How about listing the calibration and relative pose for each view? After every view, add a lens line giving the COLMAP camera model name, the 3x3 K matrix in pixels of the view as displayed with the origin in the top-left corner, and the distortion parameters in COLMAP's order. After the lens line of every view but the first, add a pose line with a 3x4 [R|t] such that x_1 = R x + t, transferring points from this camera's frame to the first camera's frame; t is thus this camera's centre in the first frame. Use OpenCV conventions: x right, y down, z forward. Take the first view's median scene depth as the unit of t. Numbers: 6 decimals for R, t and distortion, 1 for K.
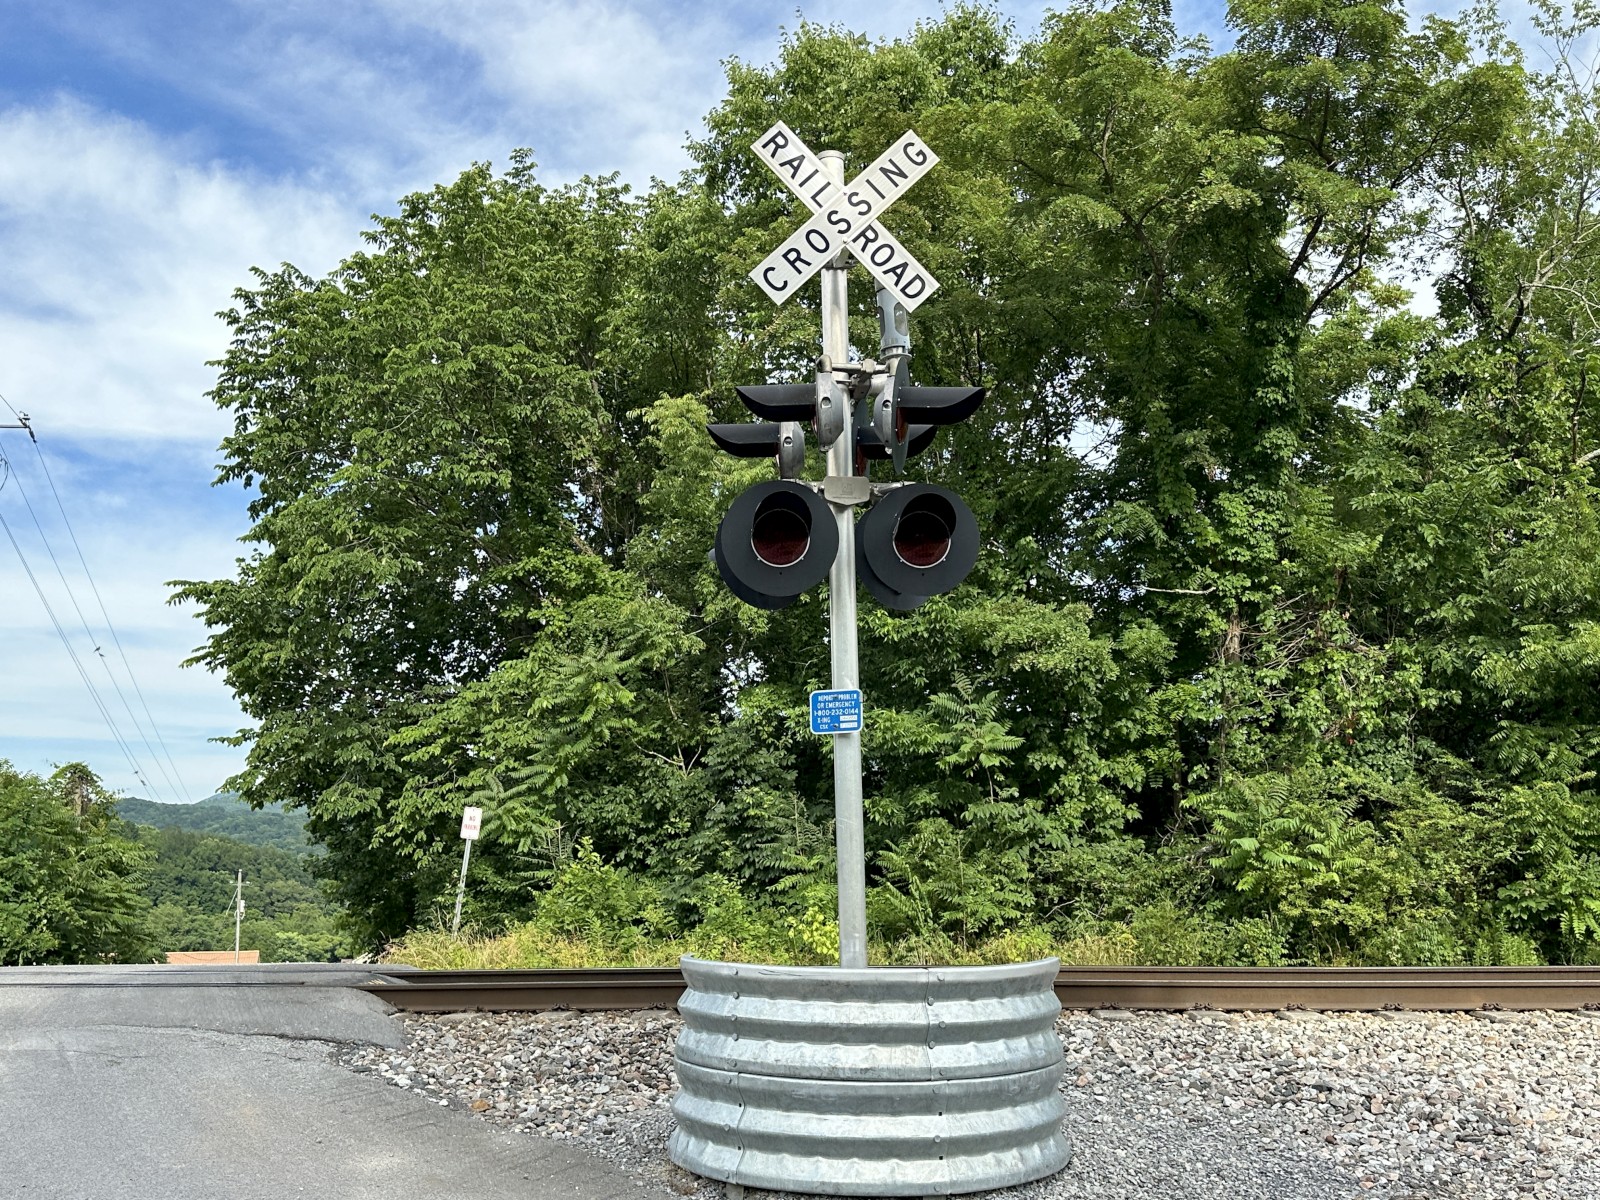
lens RADIAL K [[1558.8, 0, 800.0], [0, 1558.8, 600.0], [0, 0, 1]] dist [0.000124, -0.001928]
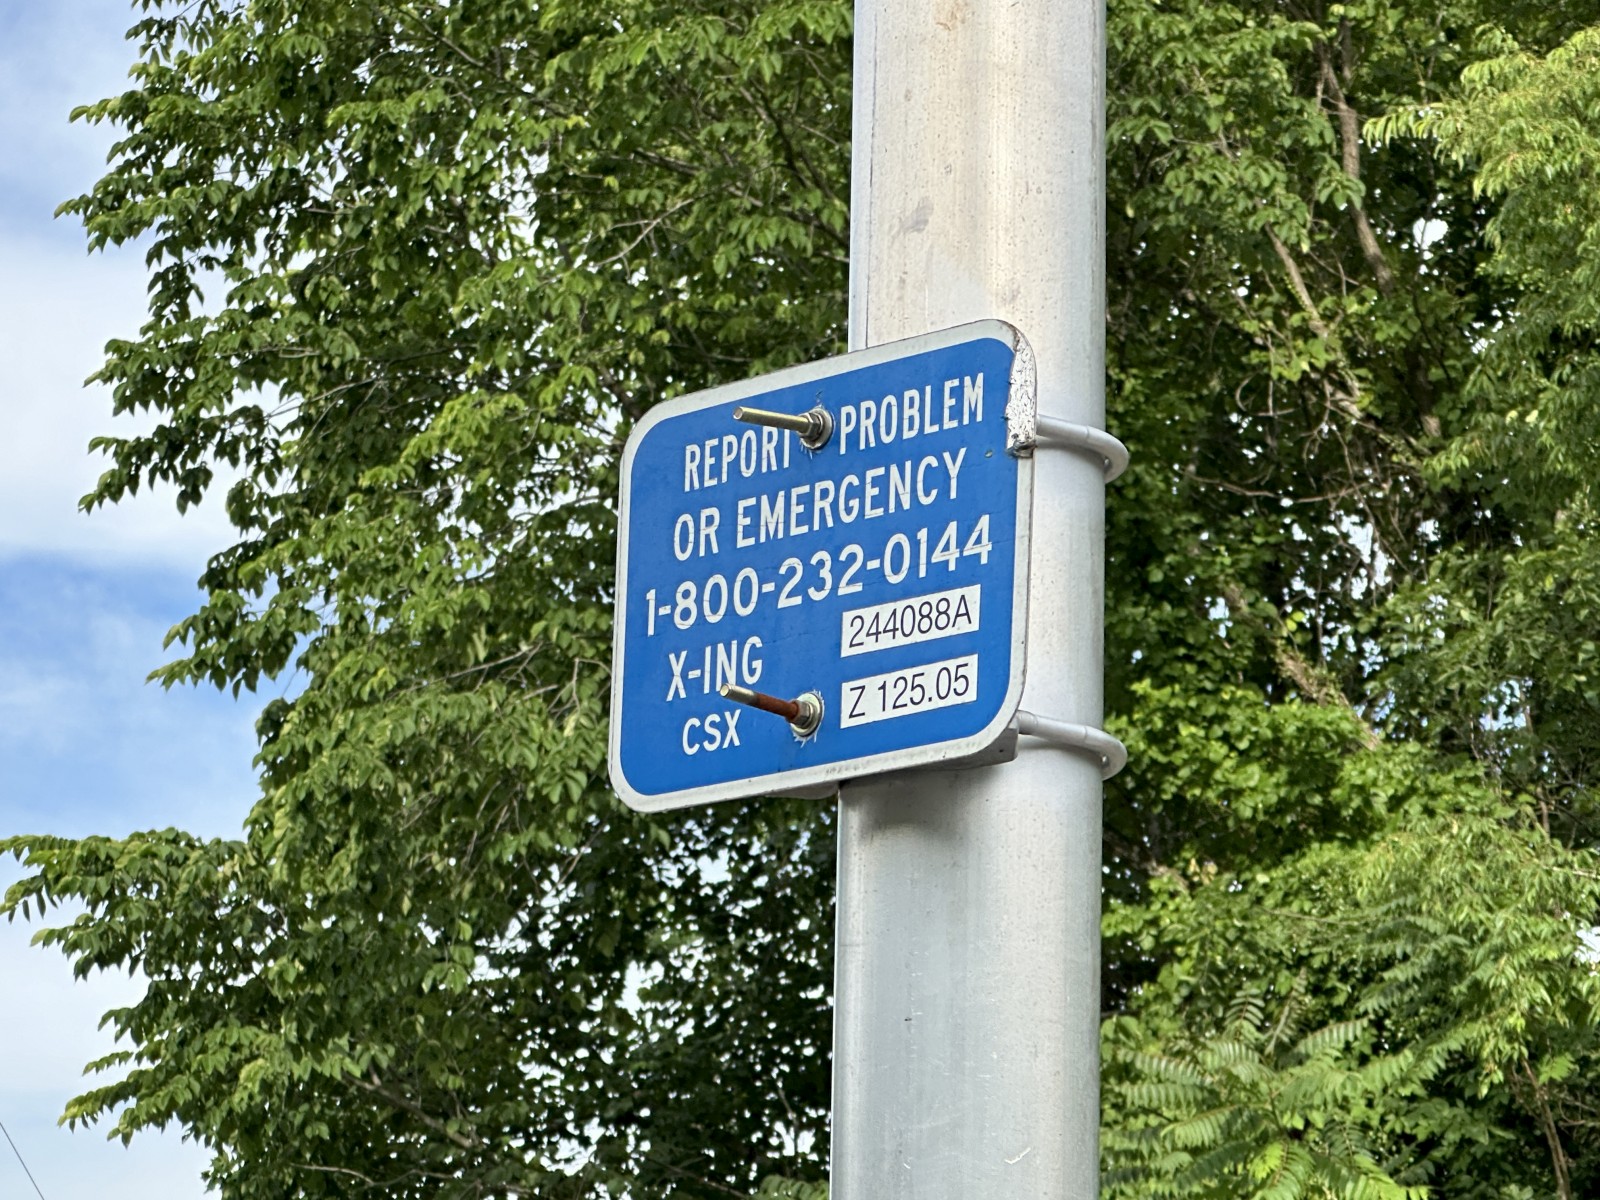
lens RADIAL K [[4554.9, 0, 800.0], [0, 4554.9, 600.0], [0, 0, 1]] dist [0.076008, 0.939503]
pose [[0.949249, -0.033509, -0.312736, 0.032497], [0.004226, 0.995578, -0.093847, 0.028768], [0.314498, 0.087762, 0.945193, 0.206572]]
